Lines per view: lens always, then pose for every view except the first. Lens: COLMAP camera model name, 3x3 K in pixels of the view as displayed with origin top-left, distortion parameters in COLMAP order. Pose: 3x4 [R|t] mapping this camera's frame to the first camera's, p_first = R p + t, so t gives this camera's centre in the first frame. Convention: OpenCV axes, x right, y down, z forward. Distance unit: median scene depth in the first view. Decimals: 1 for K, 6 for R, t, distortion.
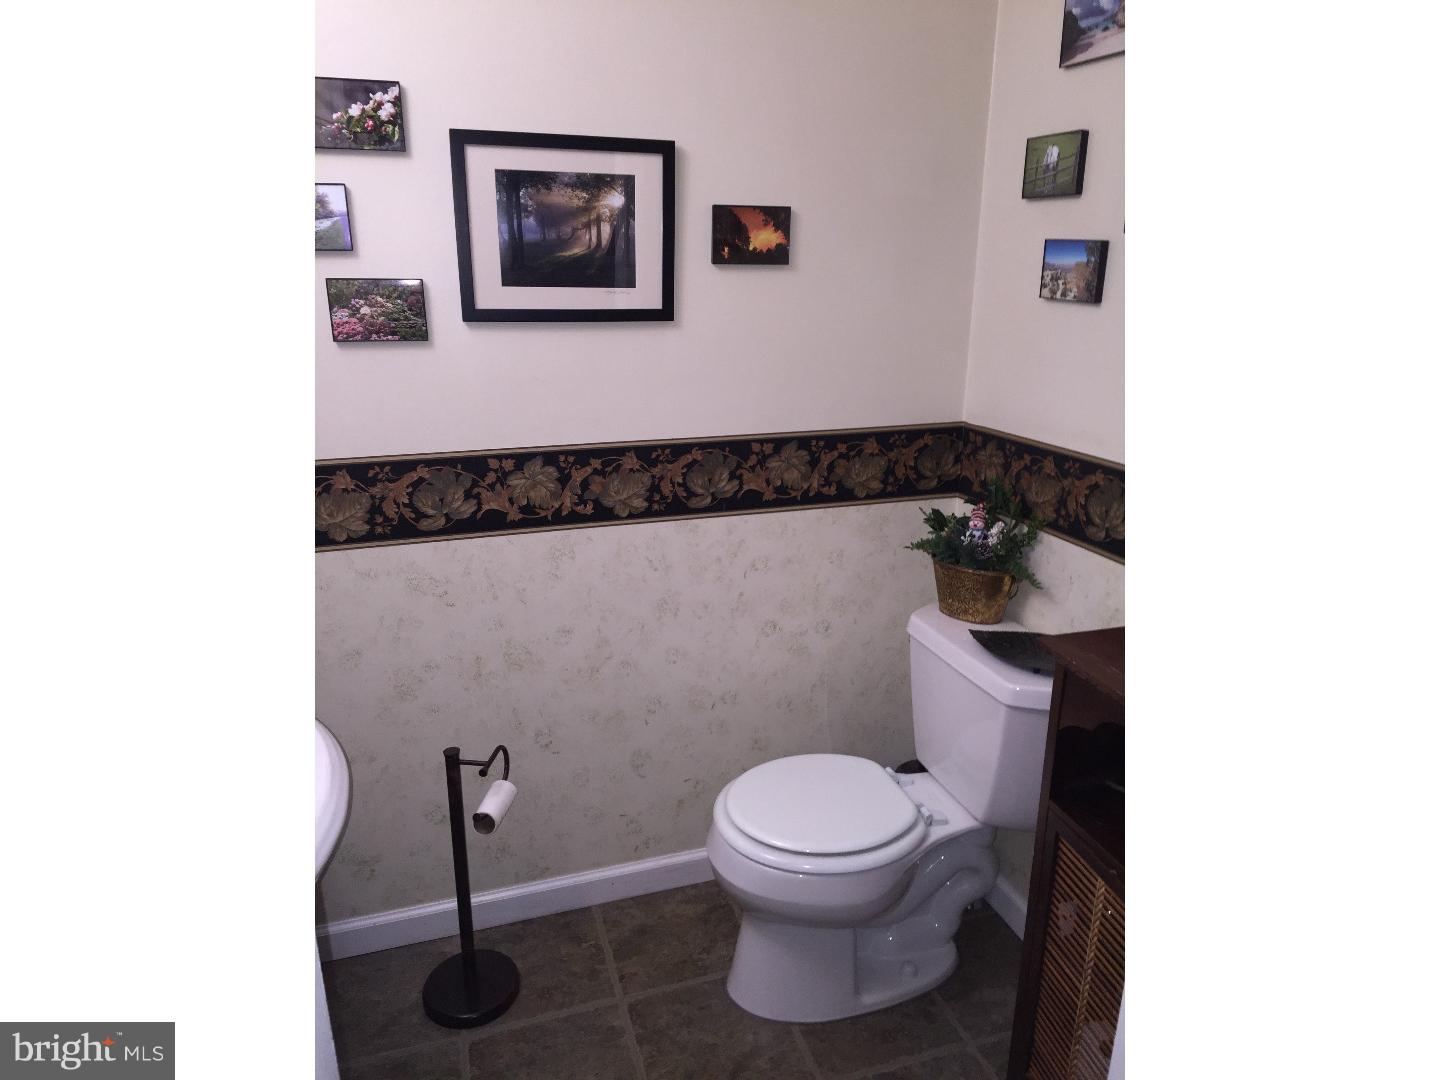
lens RADIAL K [[895.2, 0, 719.3], [0, 895.2, 541.2], [0, 0, 1]] dist [0.015459, -0.017829]
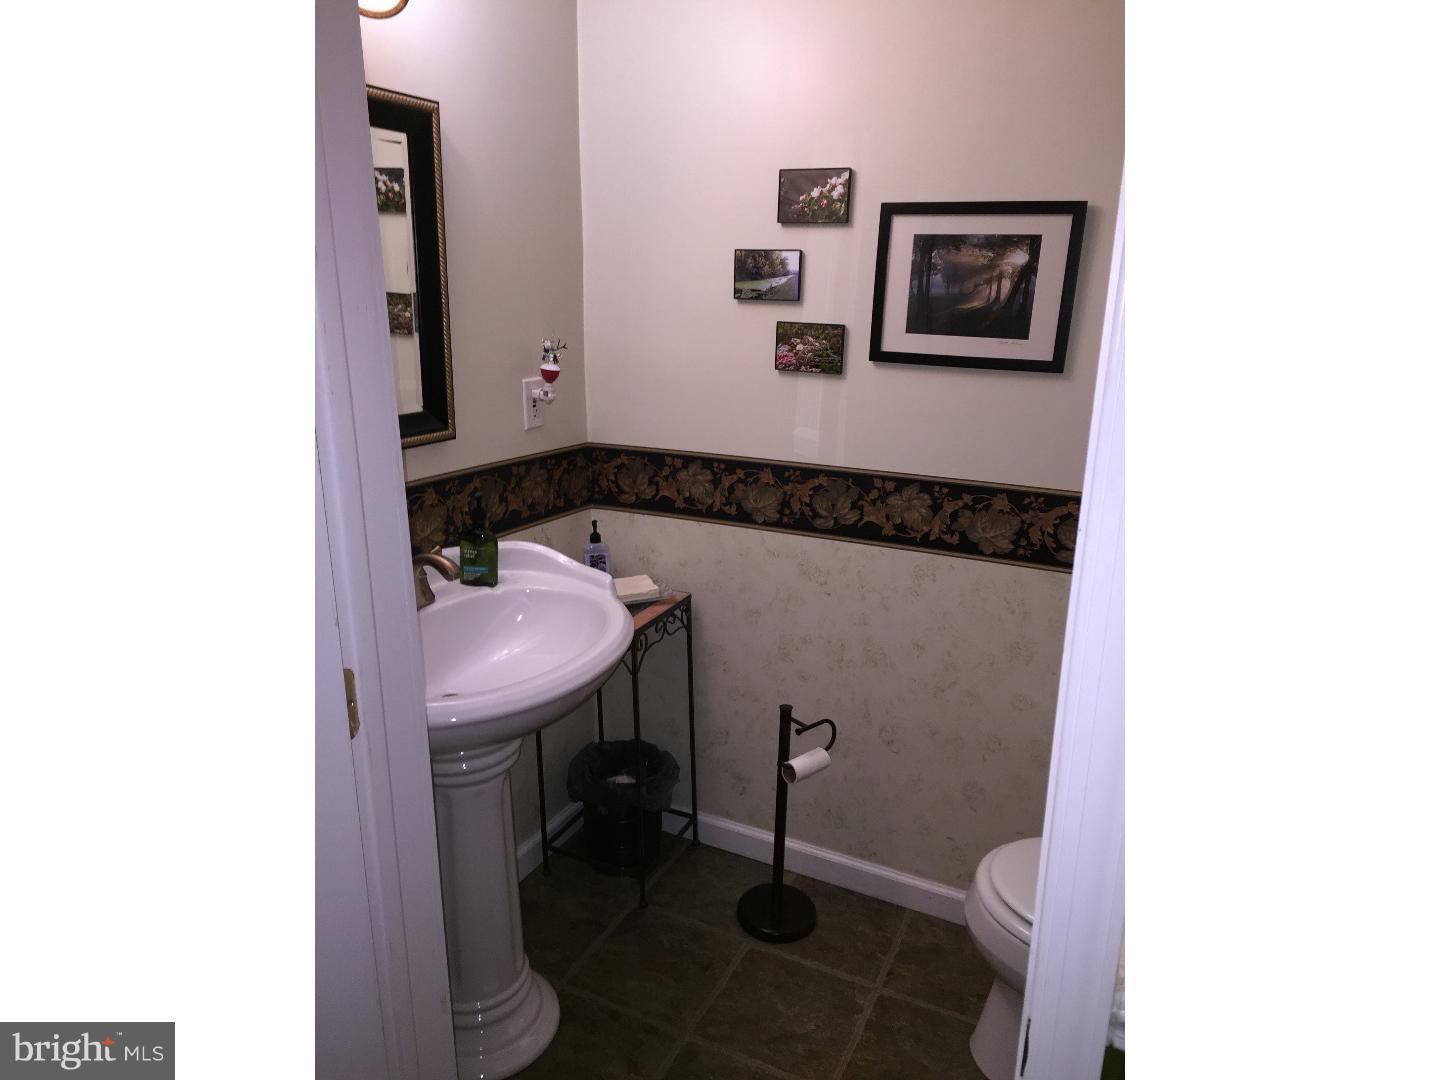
lens RADIAL K [[895.2, 0, 711.8], [0, 895.2, 536.5], [0, 0, 1]] dist [0.015459, -0.017829]
pose [[0.722627, 0.198968, -0.661984, 0.382521], [-0.222907, 0.973592, 0.049299, -0.029172], [0.654311, 0.111936, 0.747895, 0.001683]]
